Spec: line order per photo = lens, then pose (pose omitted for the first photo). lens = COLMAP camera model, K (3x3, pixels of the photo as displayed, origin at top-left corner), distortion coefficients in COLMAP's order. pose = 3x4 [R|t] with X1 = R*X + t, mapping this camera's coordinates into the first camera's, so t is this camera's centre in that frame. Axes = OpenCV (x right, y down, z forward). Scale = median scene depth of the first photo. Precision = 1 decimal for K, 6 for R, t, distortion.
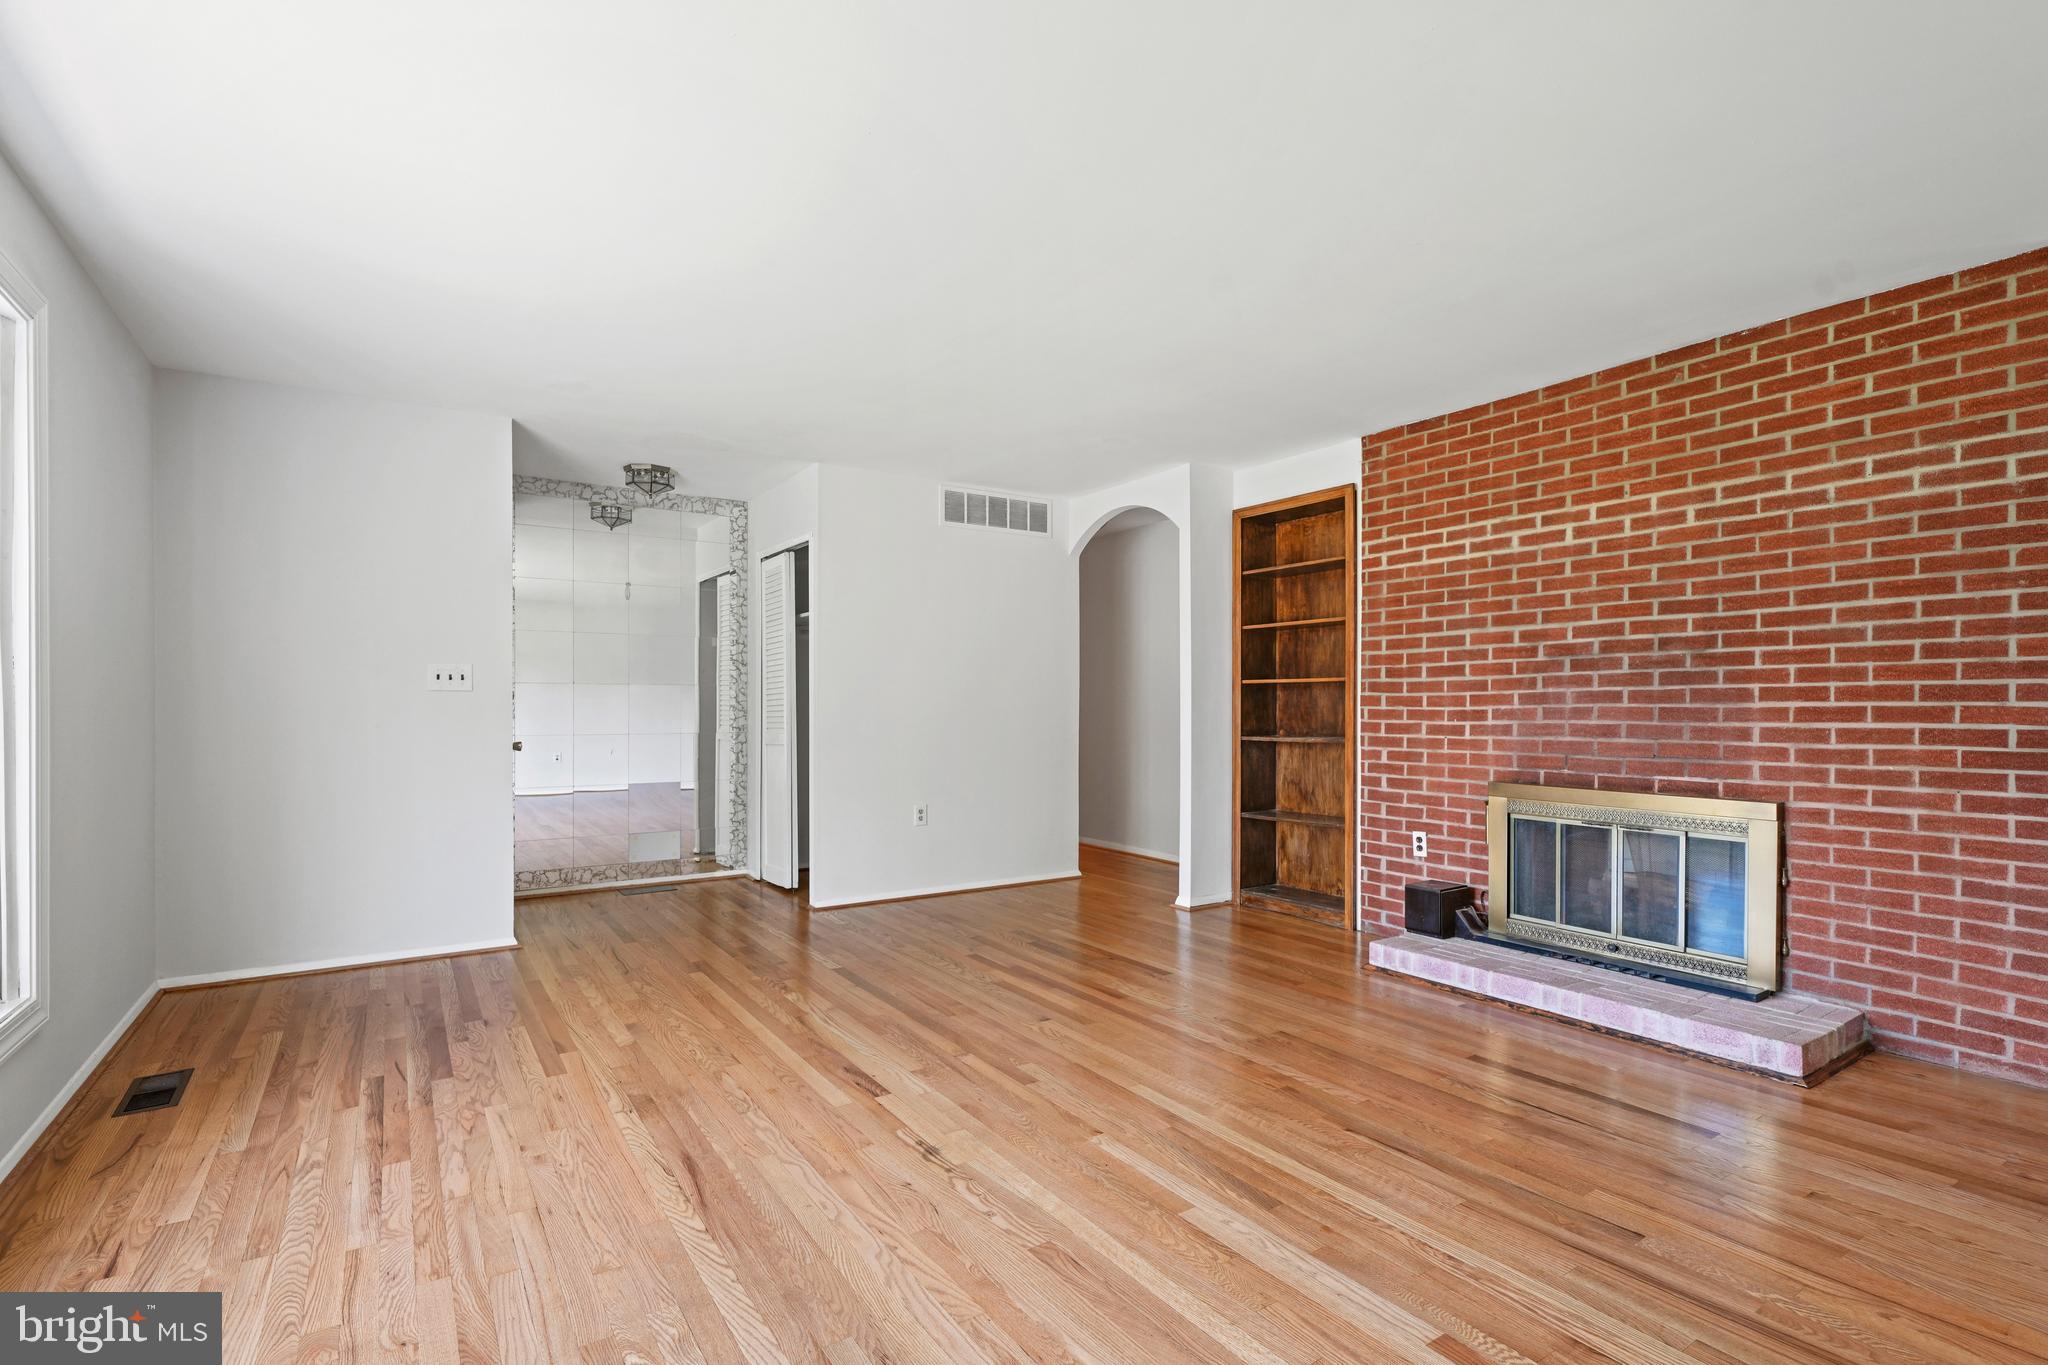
lens RADIAL K [[931.2, 0, 1026.2], [0, 931.2, 698.5], [0, 0, 1]] dist [-0.001240, 0.000039]
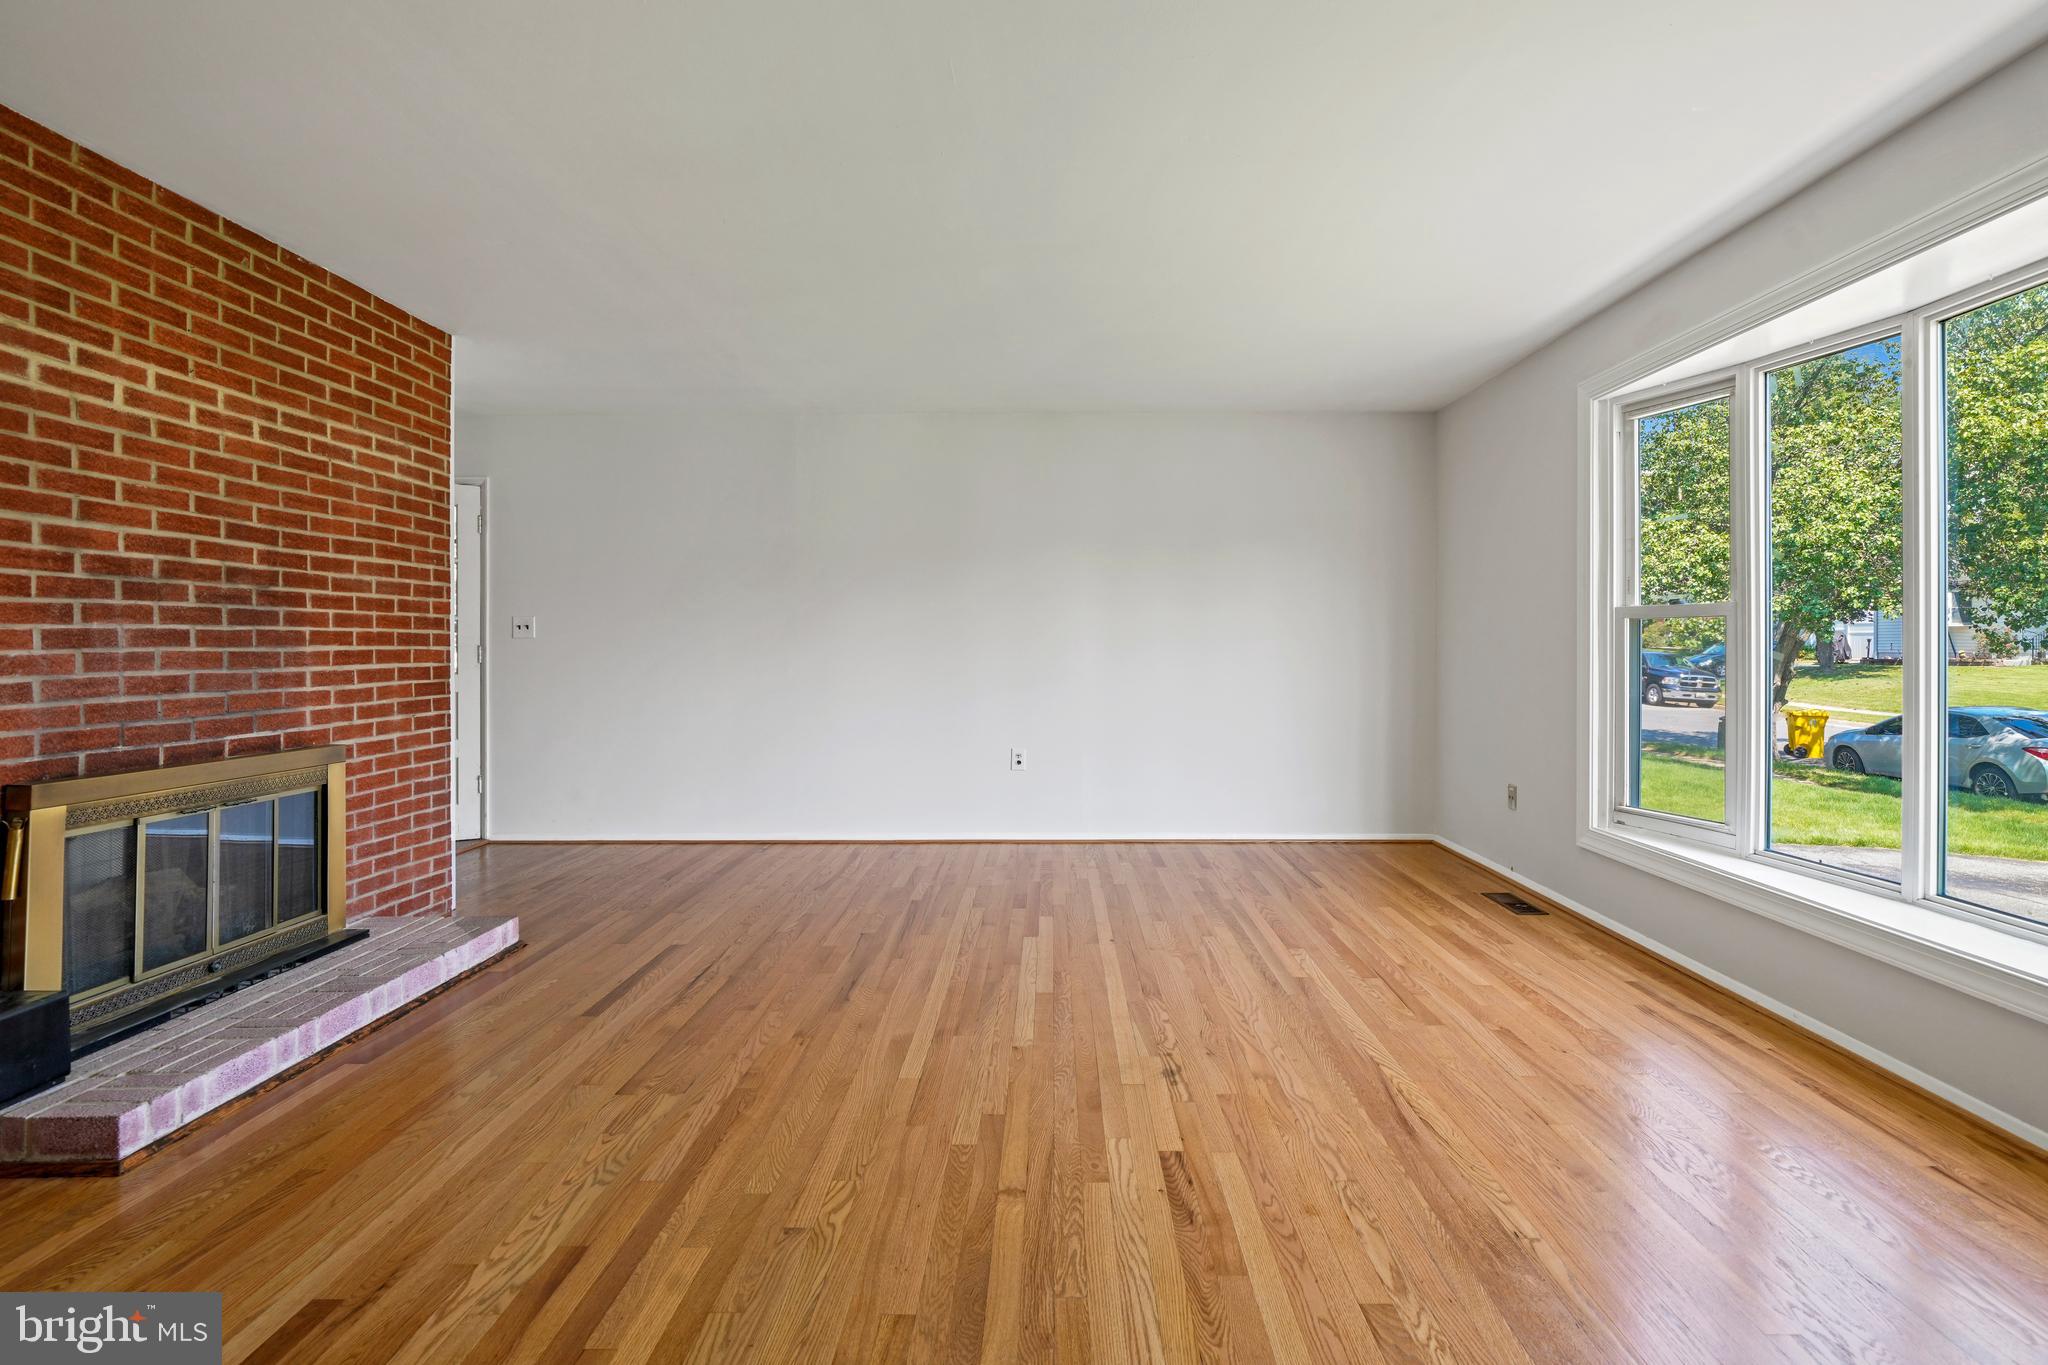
lens RADIAL K [[931.2, 0, 1066.8], [0, 931.2, 643.5], [0, 0, 1]] dist [-0.001240, 0.000039]
pose [[-0.837044, 0.005066, 0.547112, -0.383141], [-0.000984, 0.999942, -0.010764, 0.010271], [-0.547135, -0.009548, -0.836990, 1.284655]]
